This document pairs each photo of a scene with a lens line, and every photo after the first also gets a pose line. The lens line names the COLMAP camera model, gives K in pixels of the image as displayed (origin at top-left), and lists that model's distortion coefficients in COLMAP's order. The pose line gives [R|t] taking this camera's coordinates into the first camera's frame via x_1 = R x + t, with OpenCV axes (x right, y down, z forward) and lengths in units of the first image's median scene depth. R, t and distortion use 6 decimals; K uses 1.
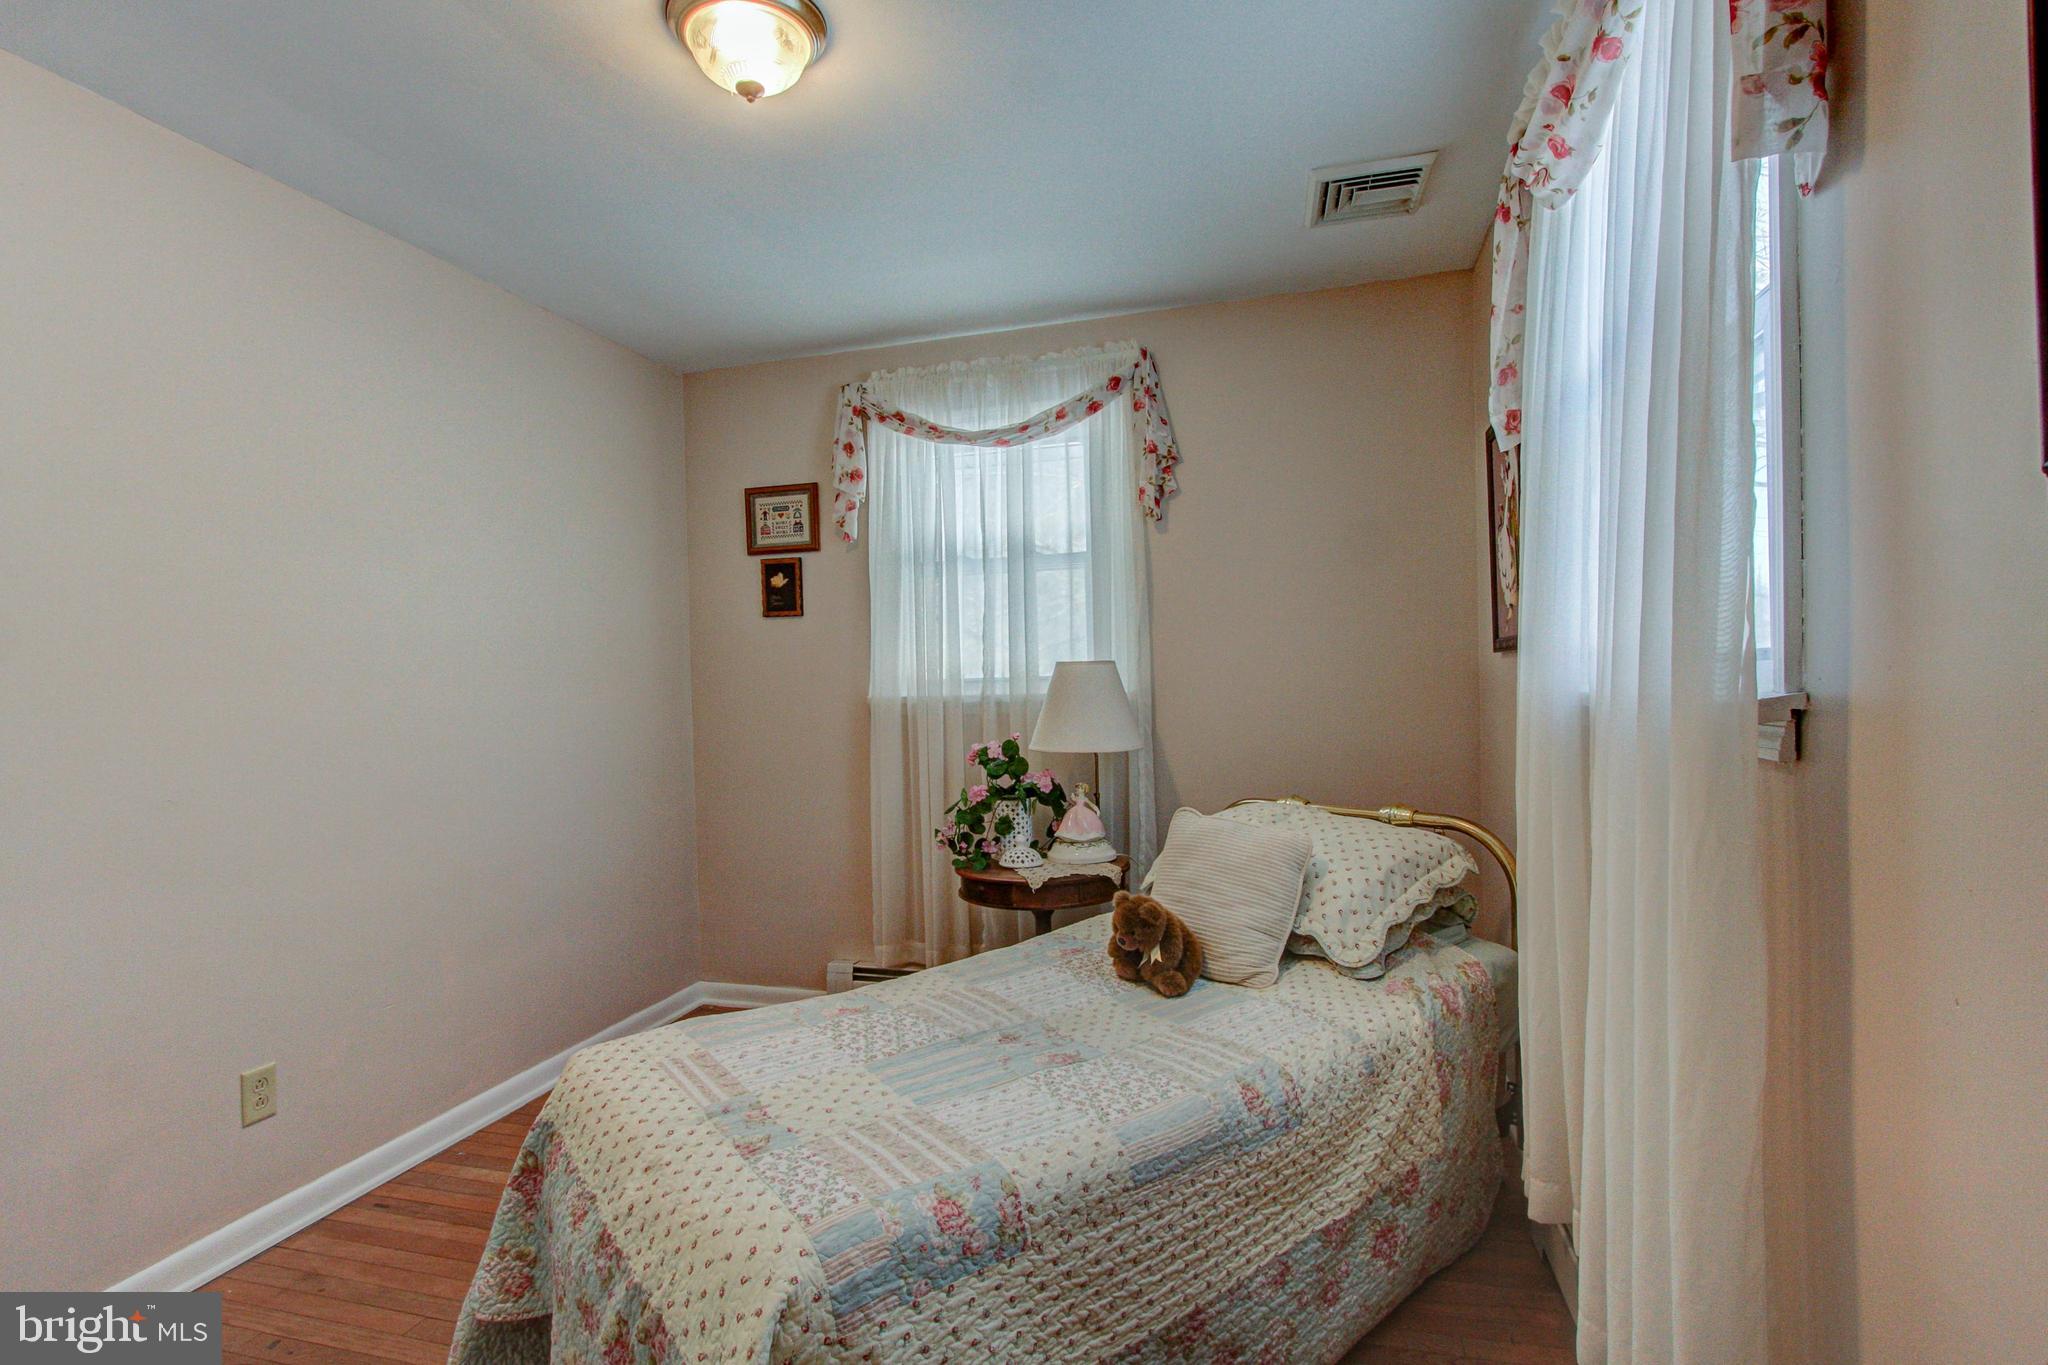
lens RADIAL K [[993.5, 0, 1020.4], [0, 993.5, 699.5], [0, 0, 1]] dist [-0.001107, 0.000258]
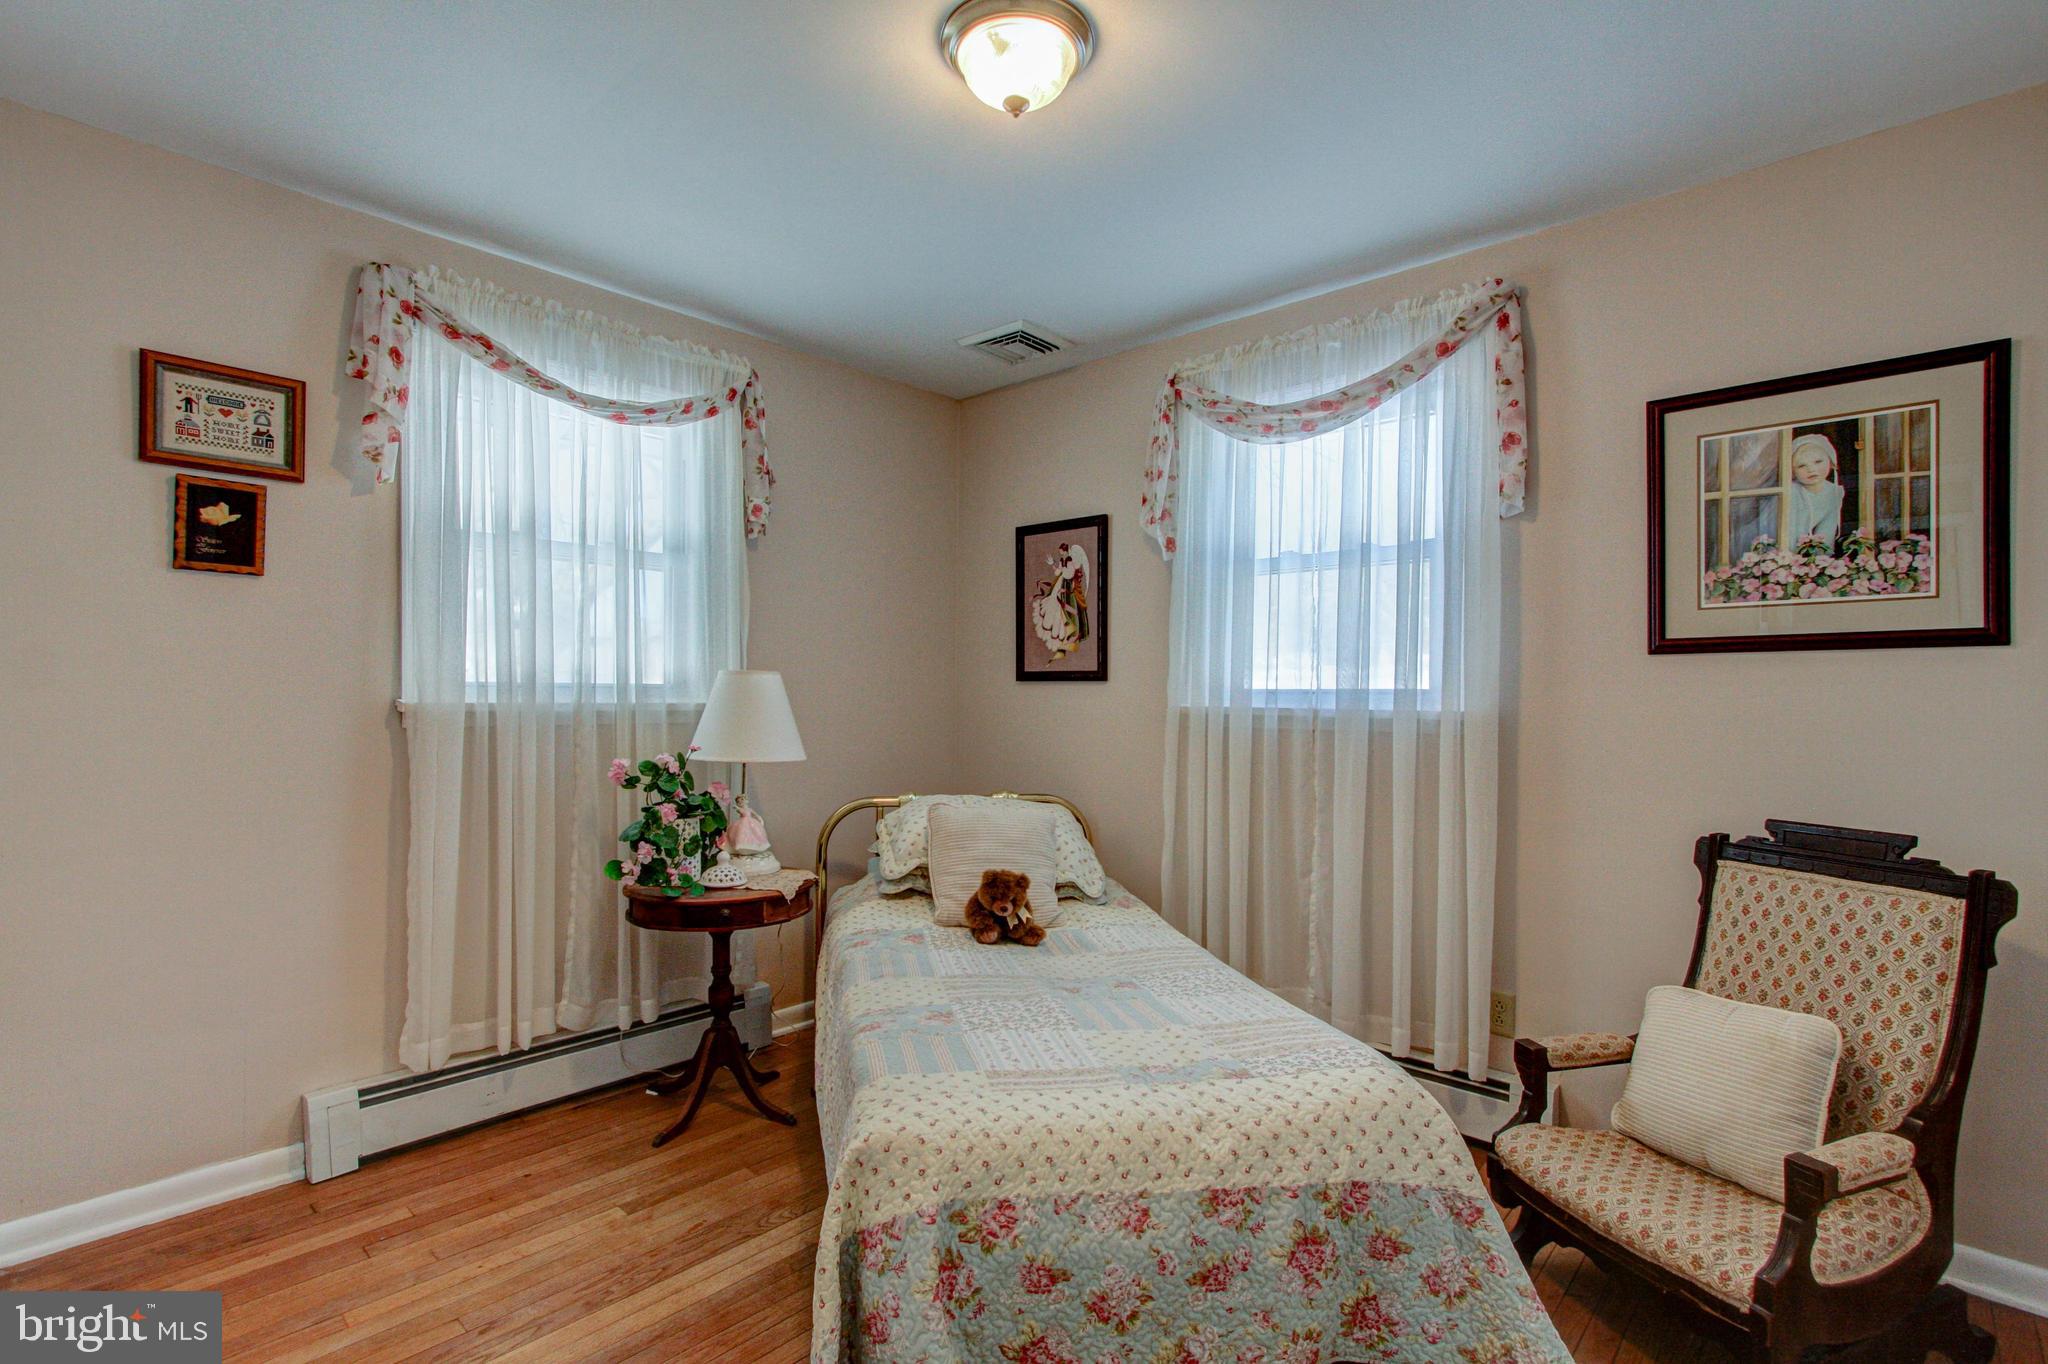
lens RADIAL K [[957.5, 0, 1023.7], [0, 957.5, 696.1], [0, 0, 1]] dist [-0.000361, 0.002031]
pose [[0.444355, 0.027717, 0.895422, -0.585375], [-0.003997, 0.999573, -0.028957, 0.011321], [-0.895842, 0.009288, 0.444276, 0.288609]]
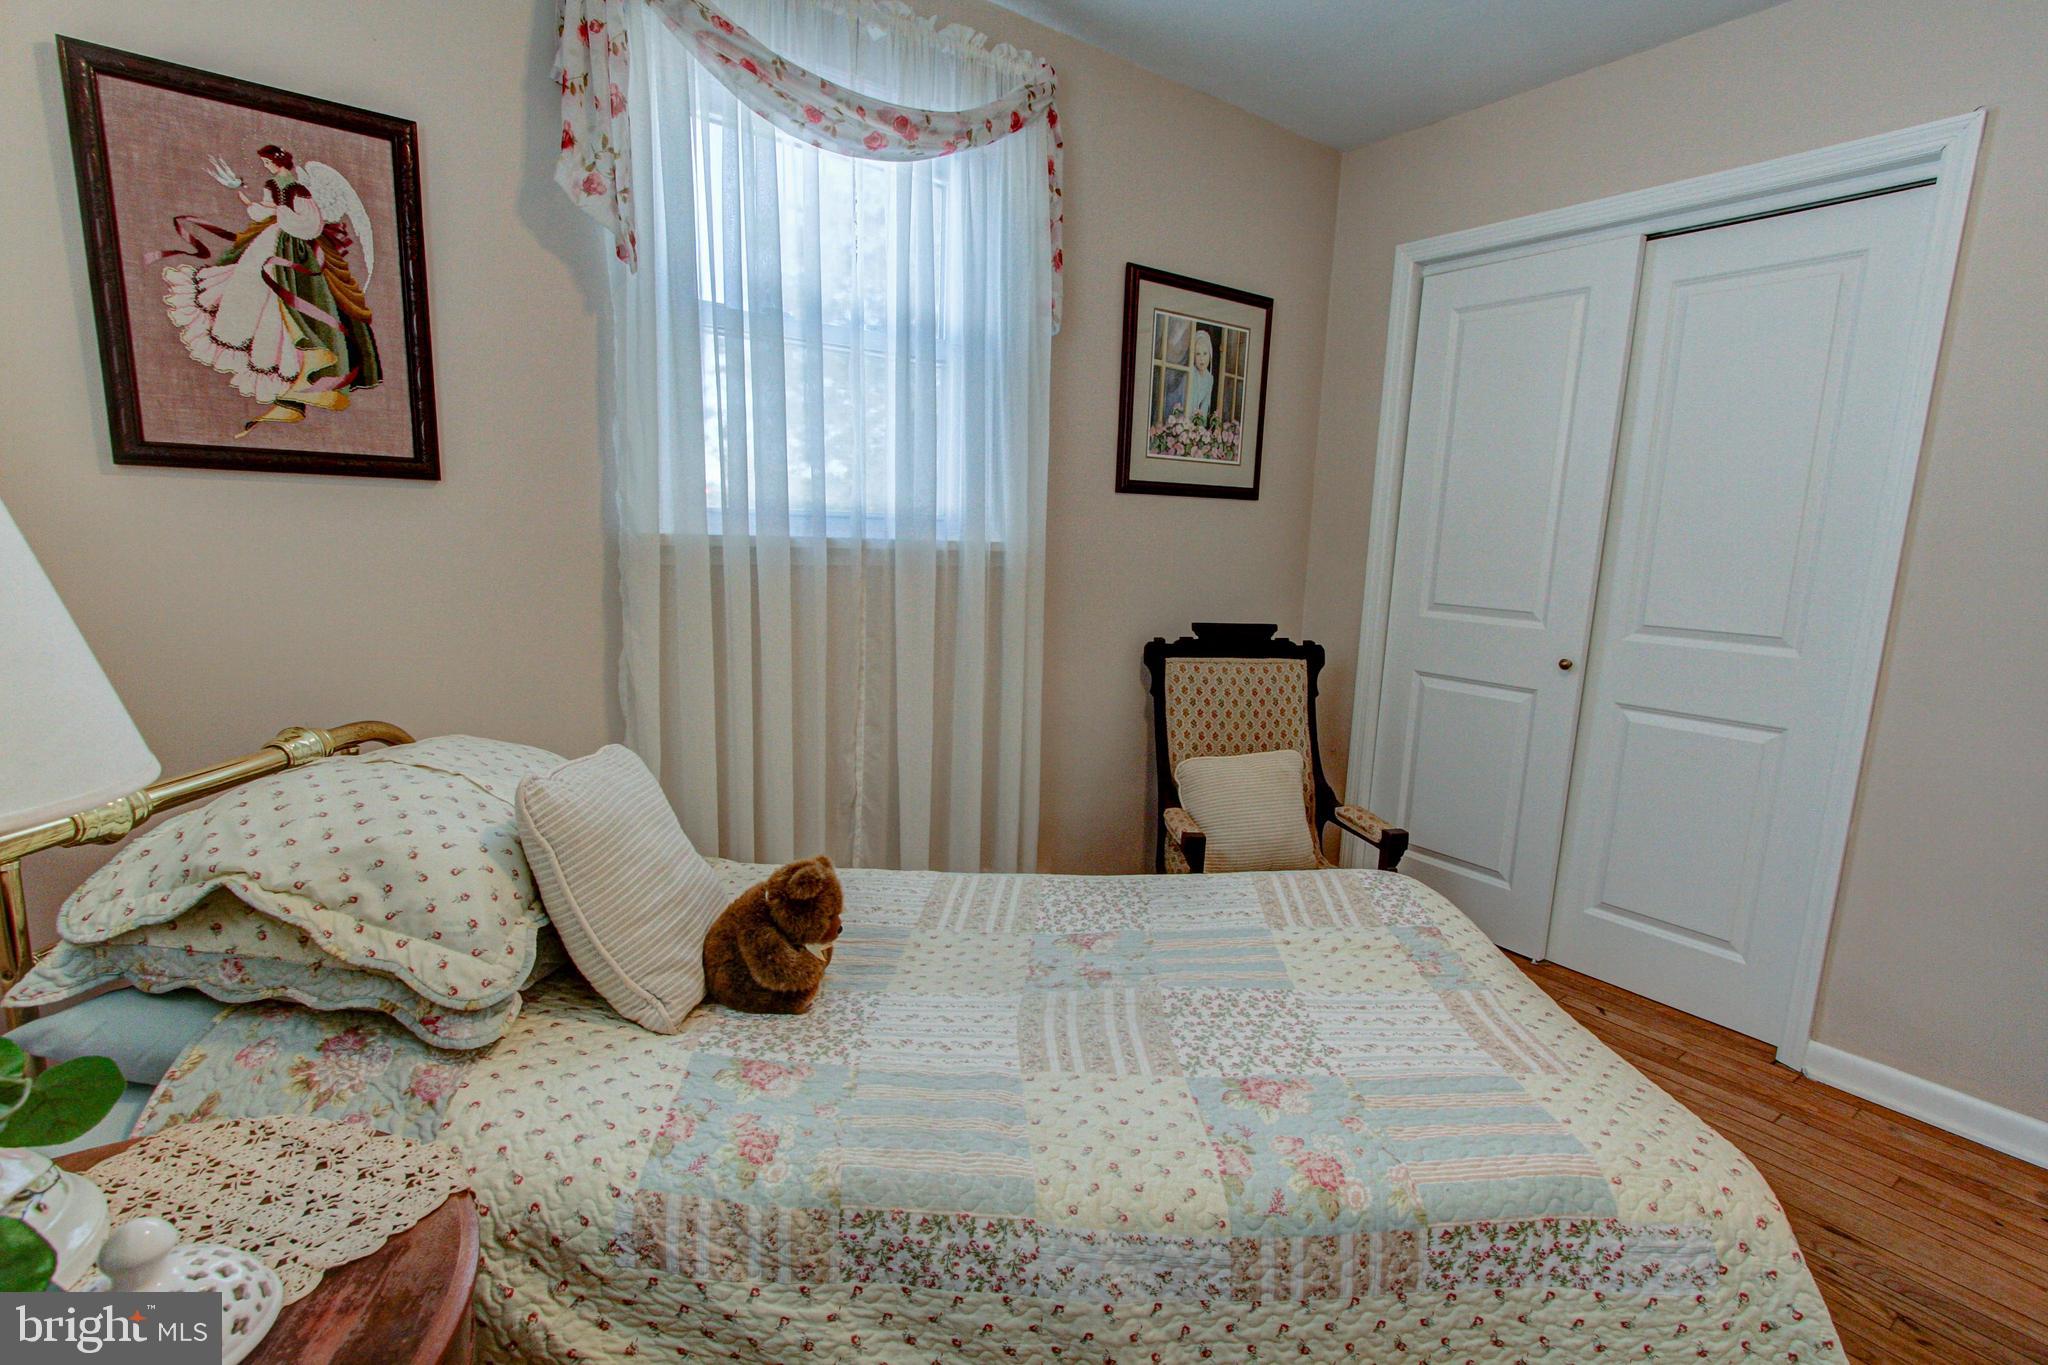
lens RADIAL K [[957.5, 0, 1023.7], [0, 957.5, 696.6], [0, 0, 1]] dist [-0.000361, 0.002031]
pose [[-0.793456, -0.101999, 0.600020, -0.217968], [0.000221, 0.985809, 0.167872, -0.005994], [-0.608628, 0.133332, -0.782173, 0.872828]]
